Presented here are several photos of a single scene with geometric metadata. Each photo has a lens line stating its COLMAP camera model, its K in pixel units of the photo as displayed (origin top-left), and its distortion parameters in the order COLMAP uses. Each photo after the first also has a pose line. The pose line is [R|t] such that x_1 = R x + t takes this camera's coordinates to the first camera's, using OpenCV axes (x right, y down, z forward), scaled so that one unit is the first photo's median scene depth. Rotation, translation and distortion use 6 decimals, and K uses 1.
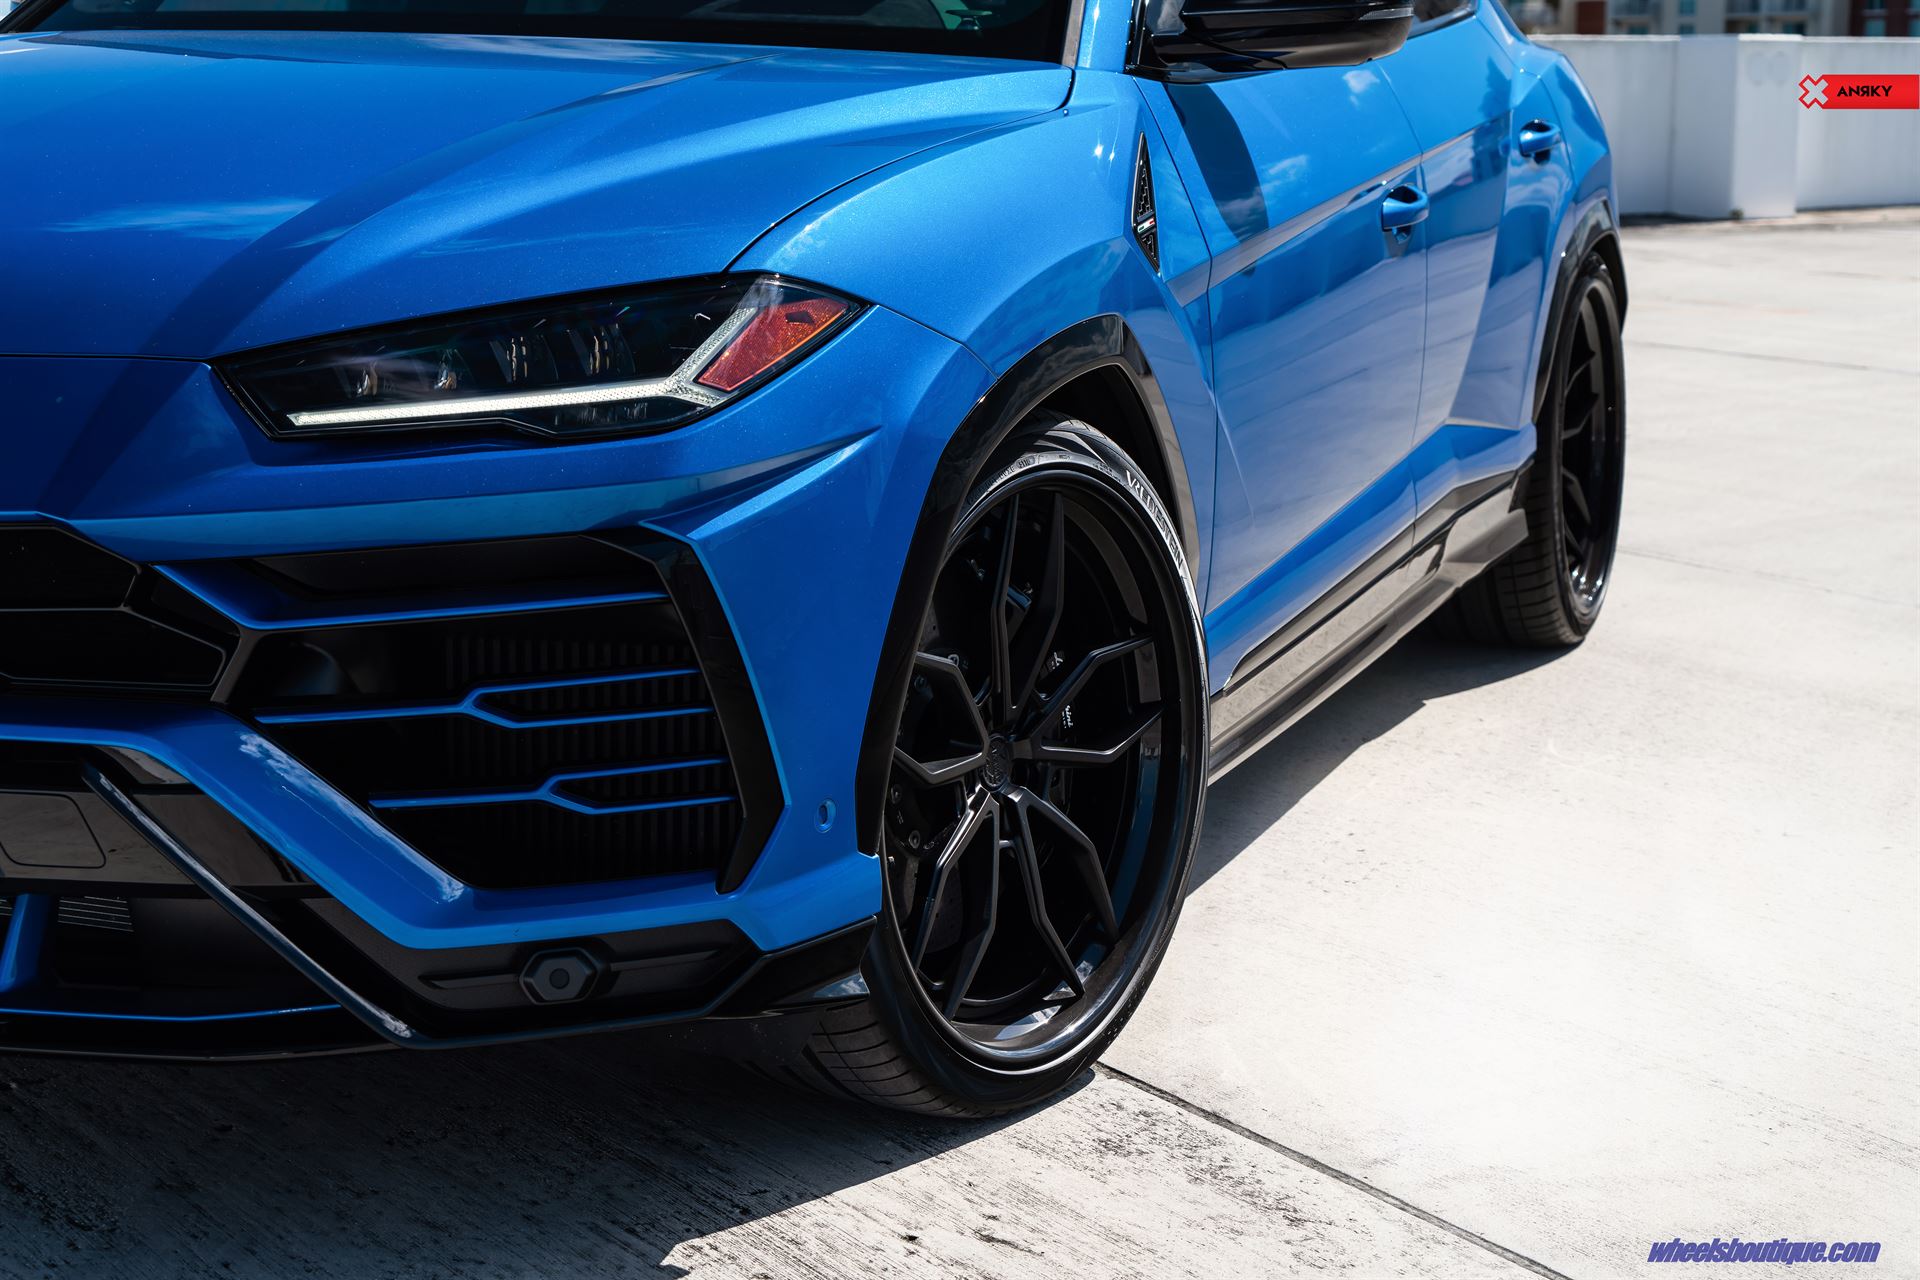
lens RADIAL K [[3200.1, 0, 955.8], [0, 3200.1, 649.0], [0, 0, 1]] dist [0.040576, 0.000000]
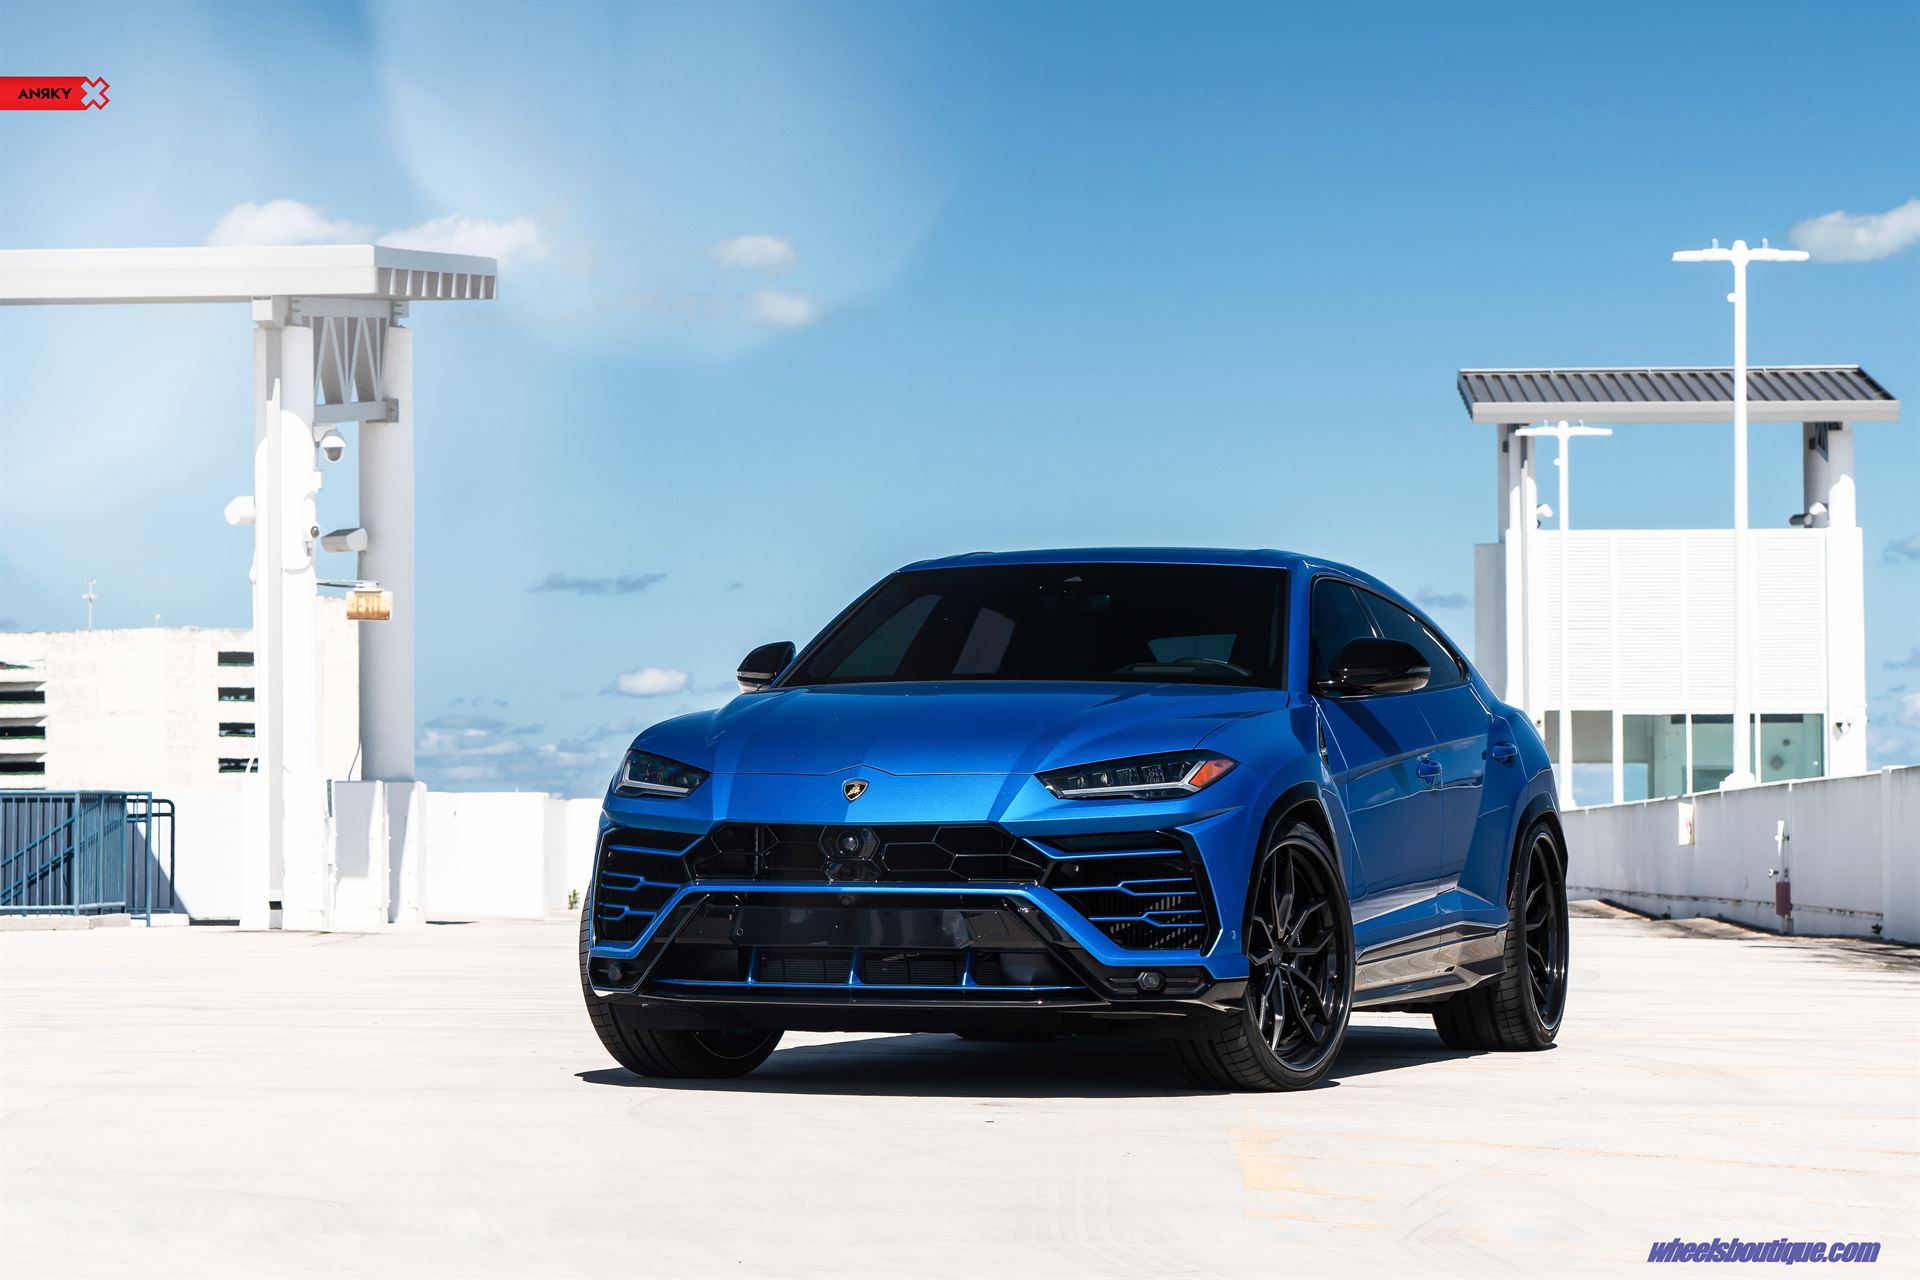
lens RADIAL K [[5648.7, 0, 958.0], [0, 5648.7, 643.0], [0, 0, 1]] dist [-0.045458, 0.000000]
pose [[0.998762, -0.006673, 0.049285, -0.549074], [0.017493, 0.974771, -0.222522, 0.945258], [-0.046557, 0.223109, 0.973681, -4.087434]]
